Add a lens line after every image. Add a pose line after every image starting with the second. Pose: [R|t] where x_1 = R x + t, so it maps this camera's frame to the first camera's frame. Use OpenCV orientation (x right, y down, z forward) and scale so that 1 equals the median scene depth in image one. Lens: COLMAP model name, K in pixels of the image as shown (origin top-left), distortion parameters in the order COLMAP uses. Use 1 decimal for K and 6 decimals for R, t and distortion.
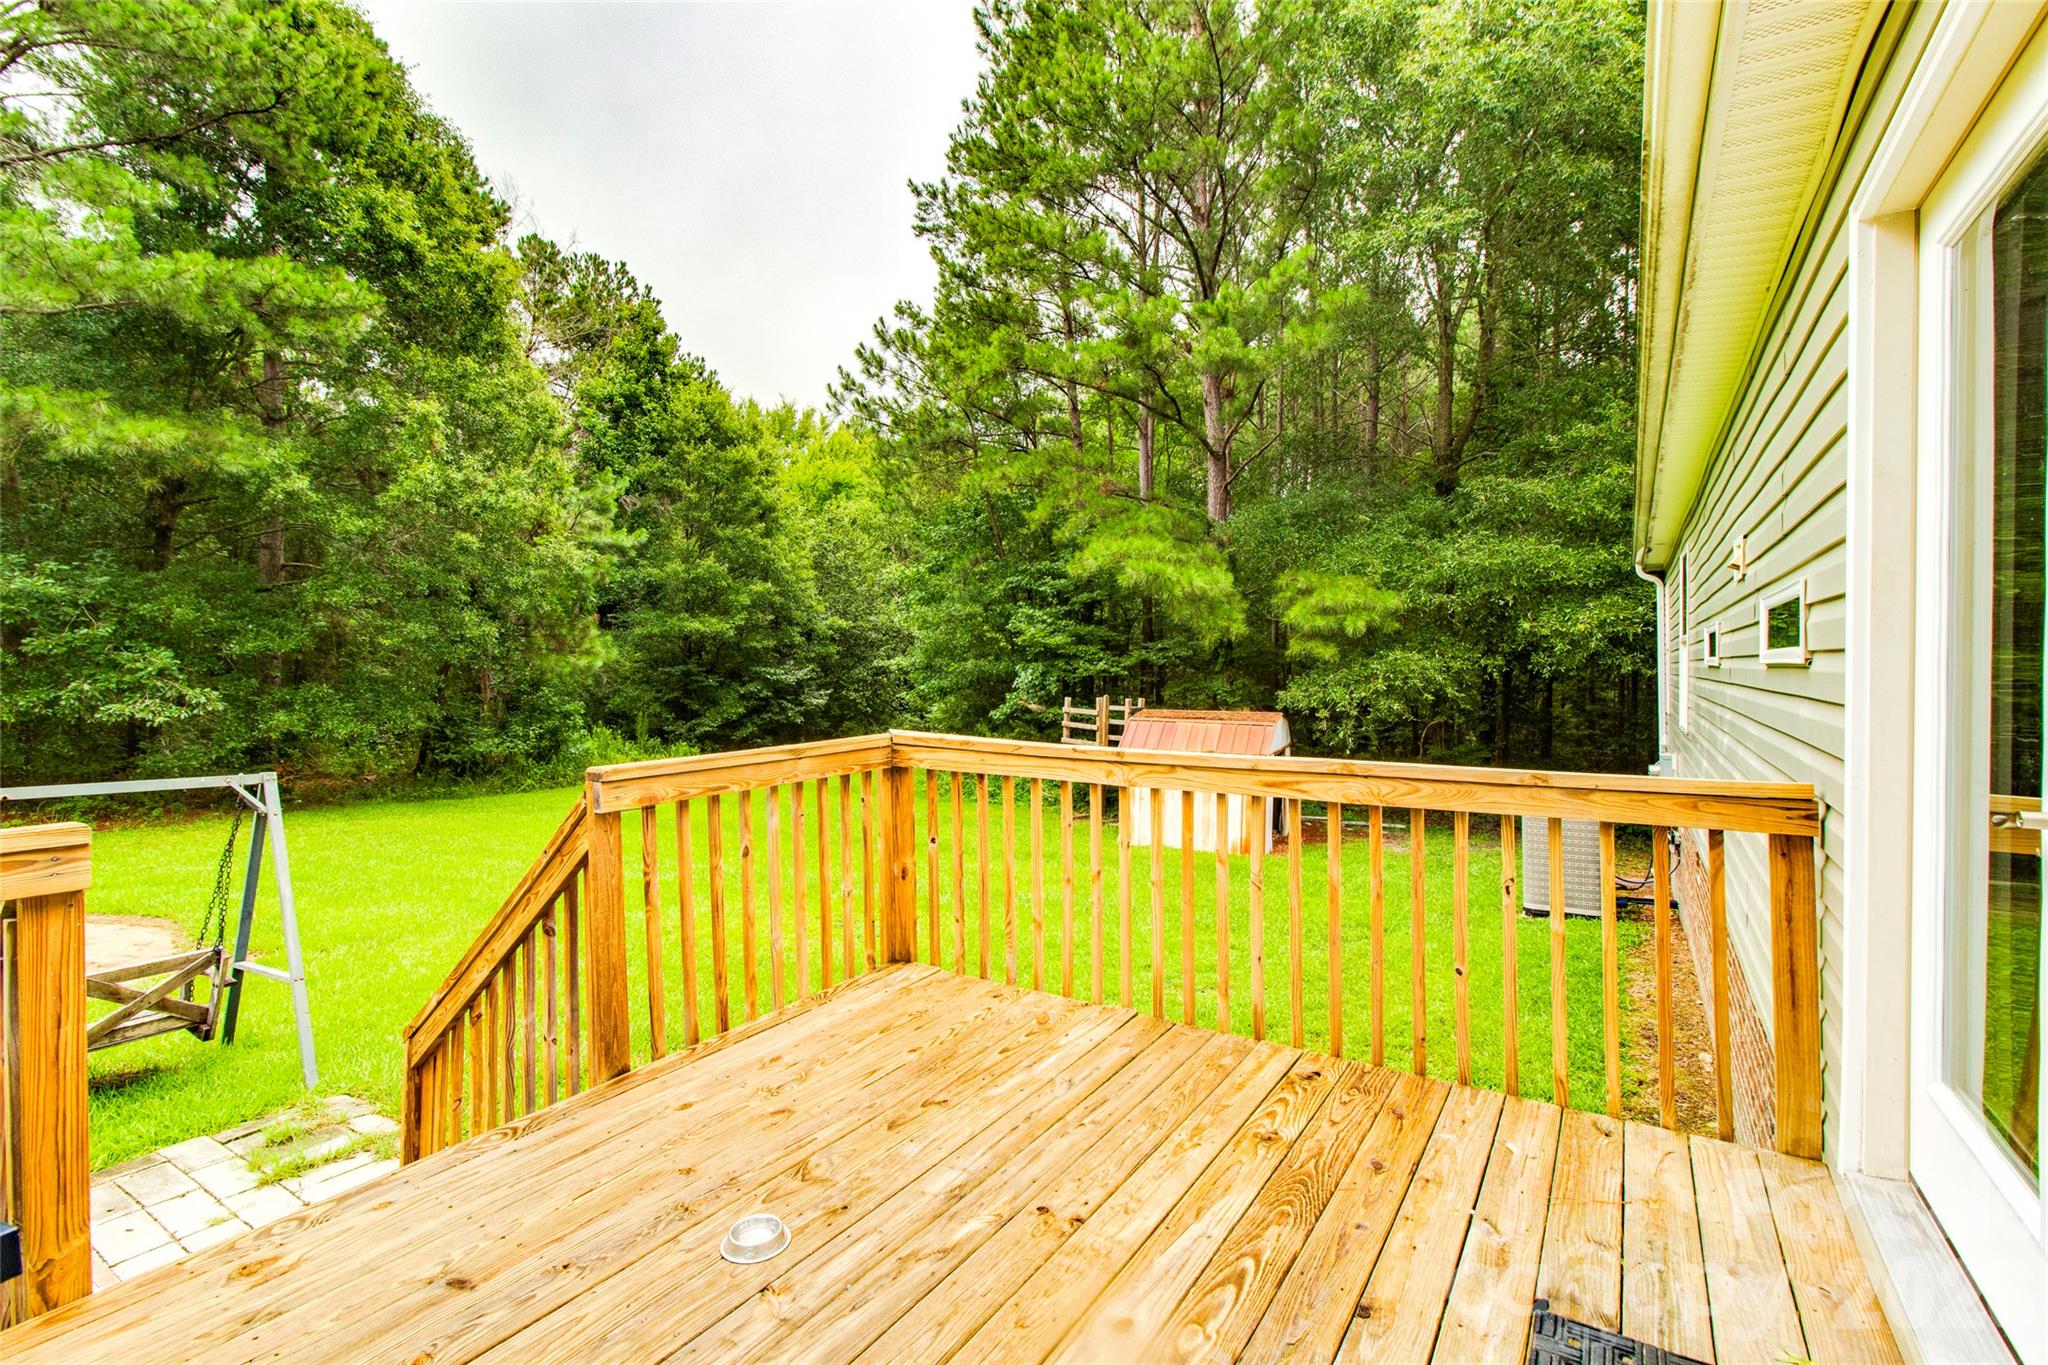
lens RADIAL K [[943.7, 0, 1026.0], [0, 943.7, 674.3], [0, 0, 1]] dist [-0.000015, 0.000062]
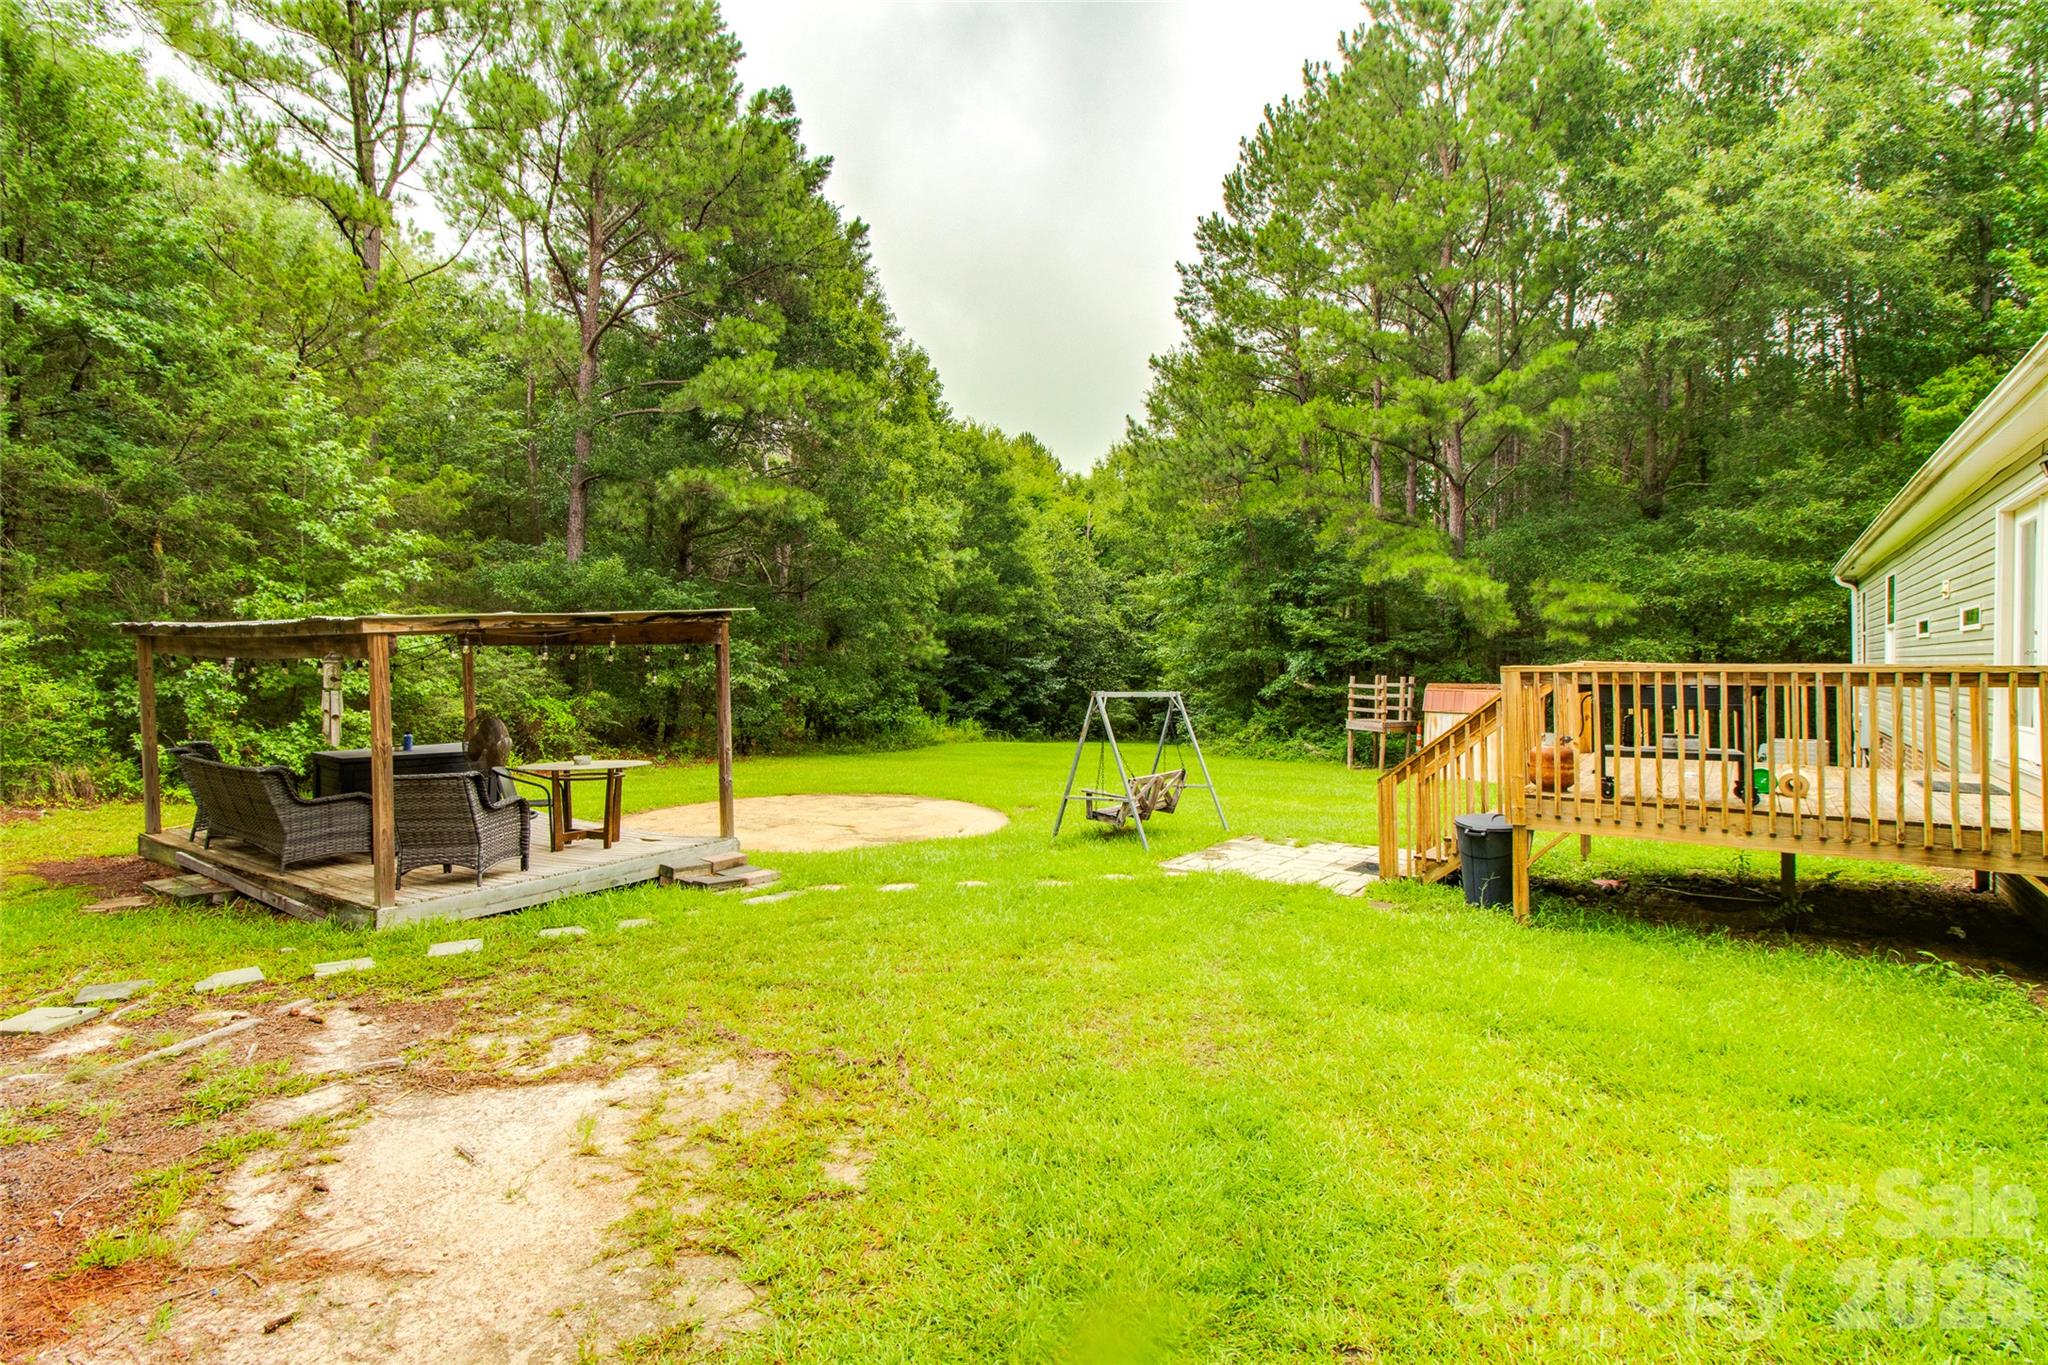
lens RADIAL K [[943.7, 0, 1021.8], [0, 943.7, 679.4], [0, 0, 1]] dist [-0.000015, 0.000062]
pose [[0.996283, 0.000162, -0.086145, -0.342879], [0.000487, 0.999972, 0.007520, 0.021515], [0.086144, -0.007534, 0.996254, -0.396518]]
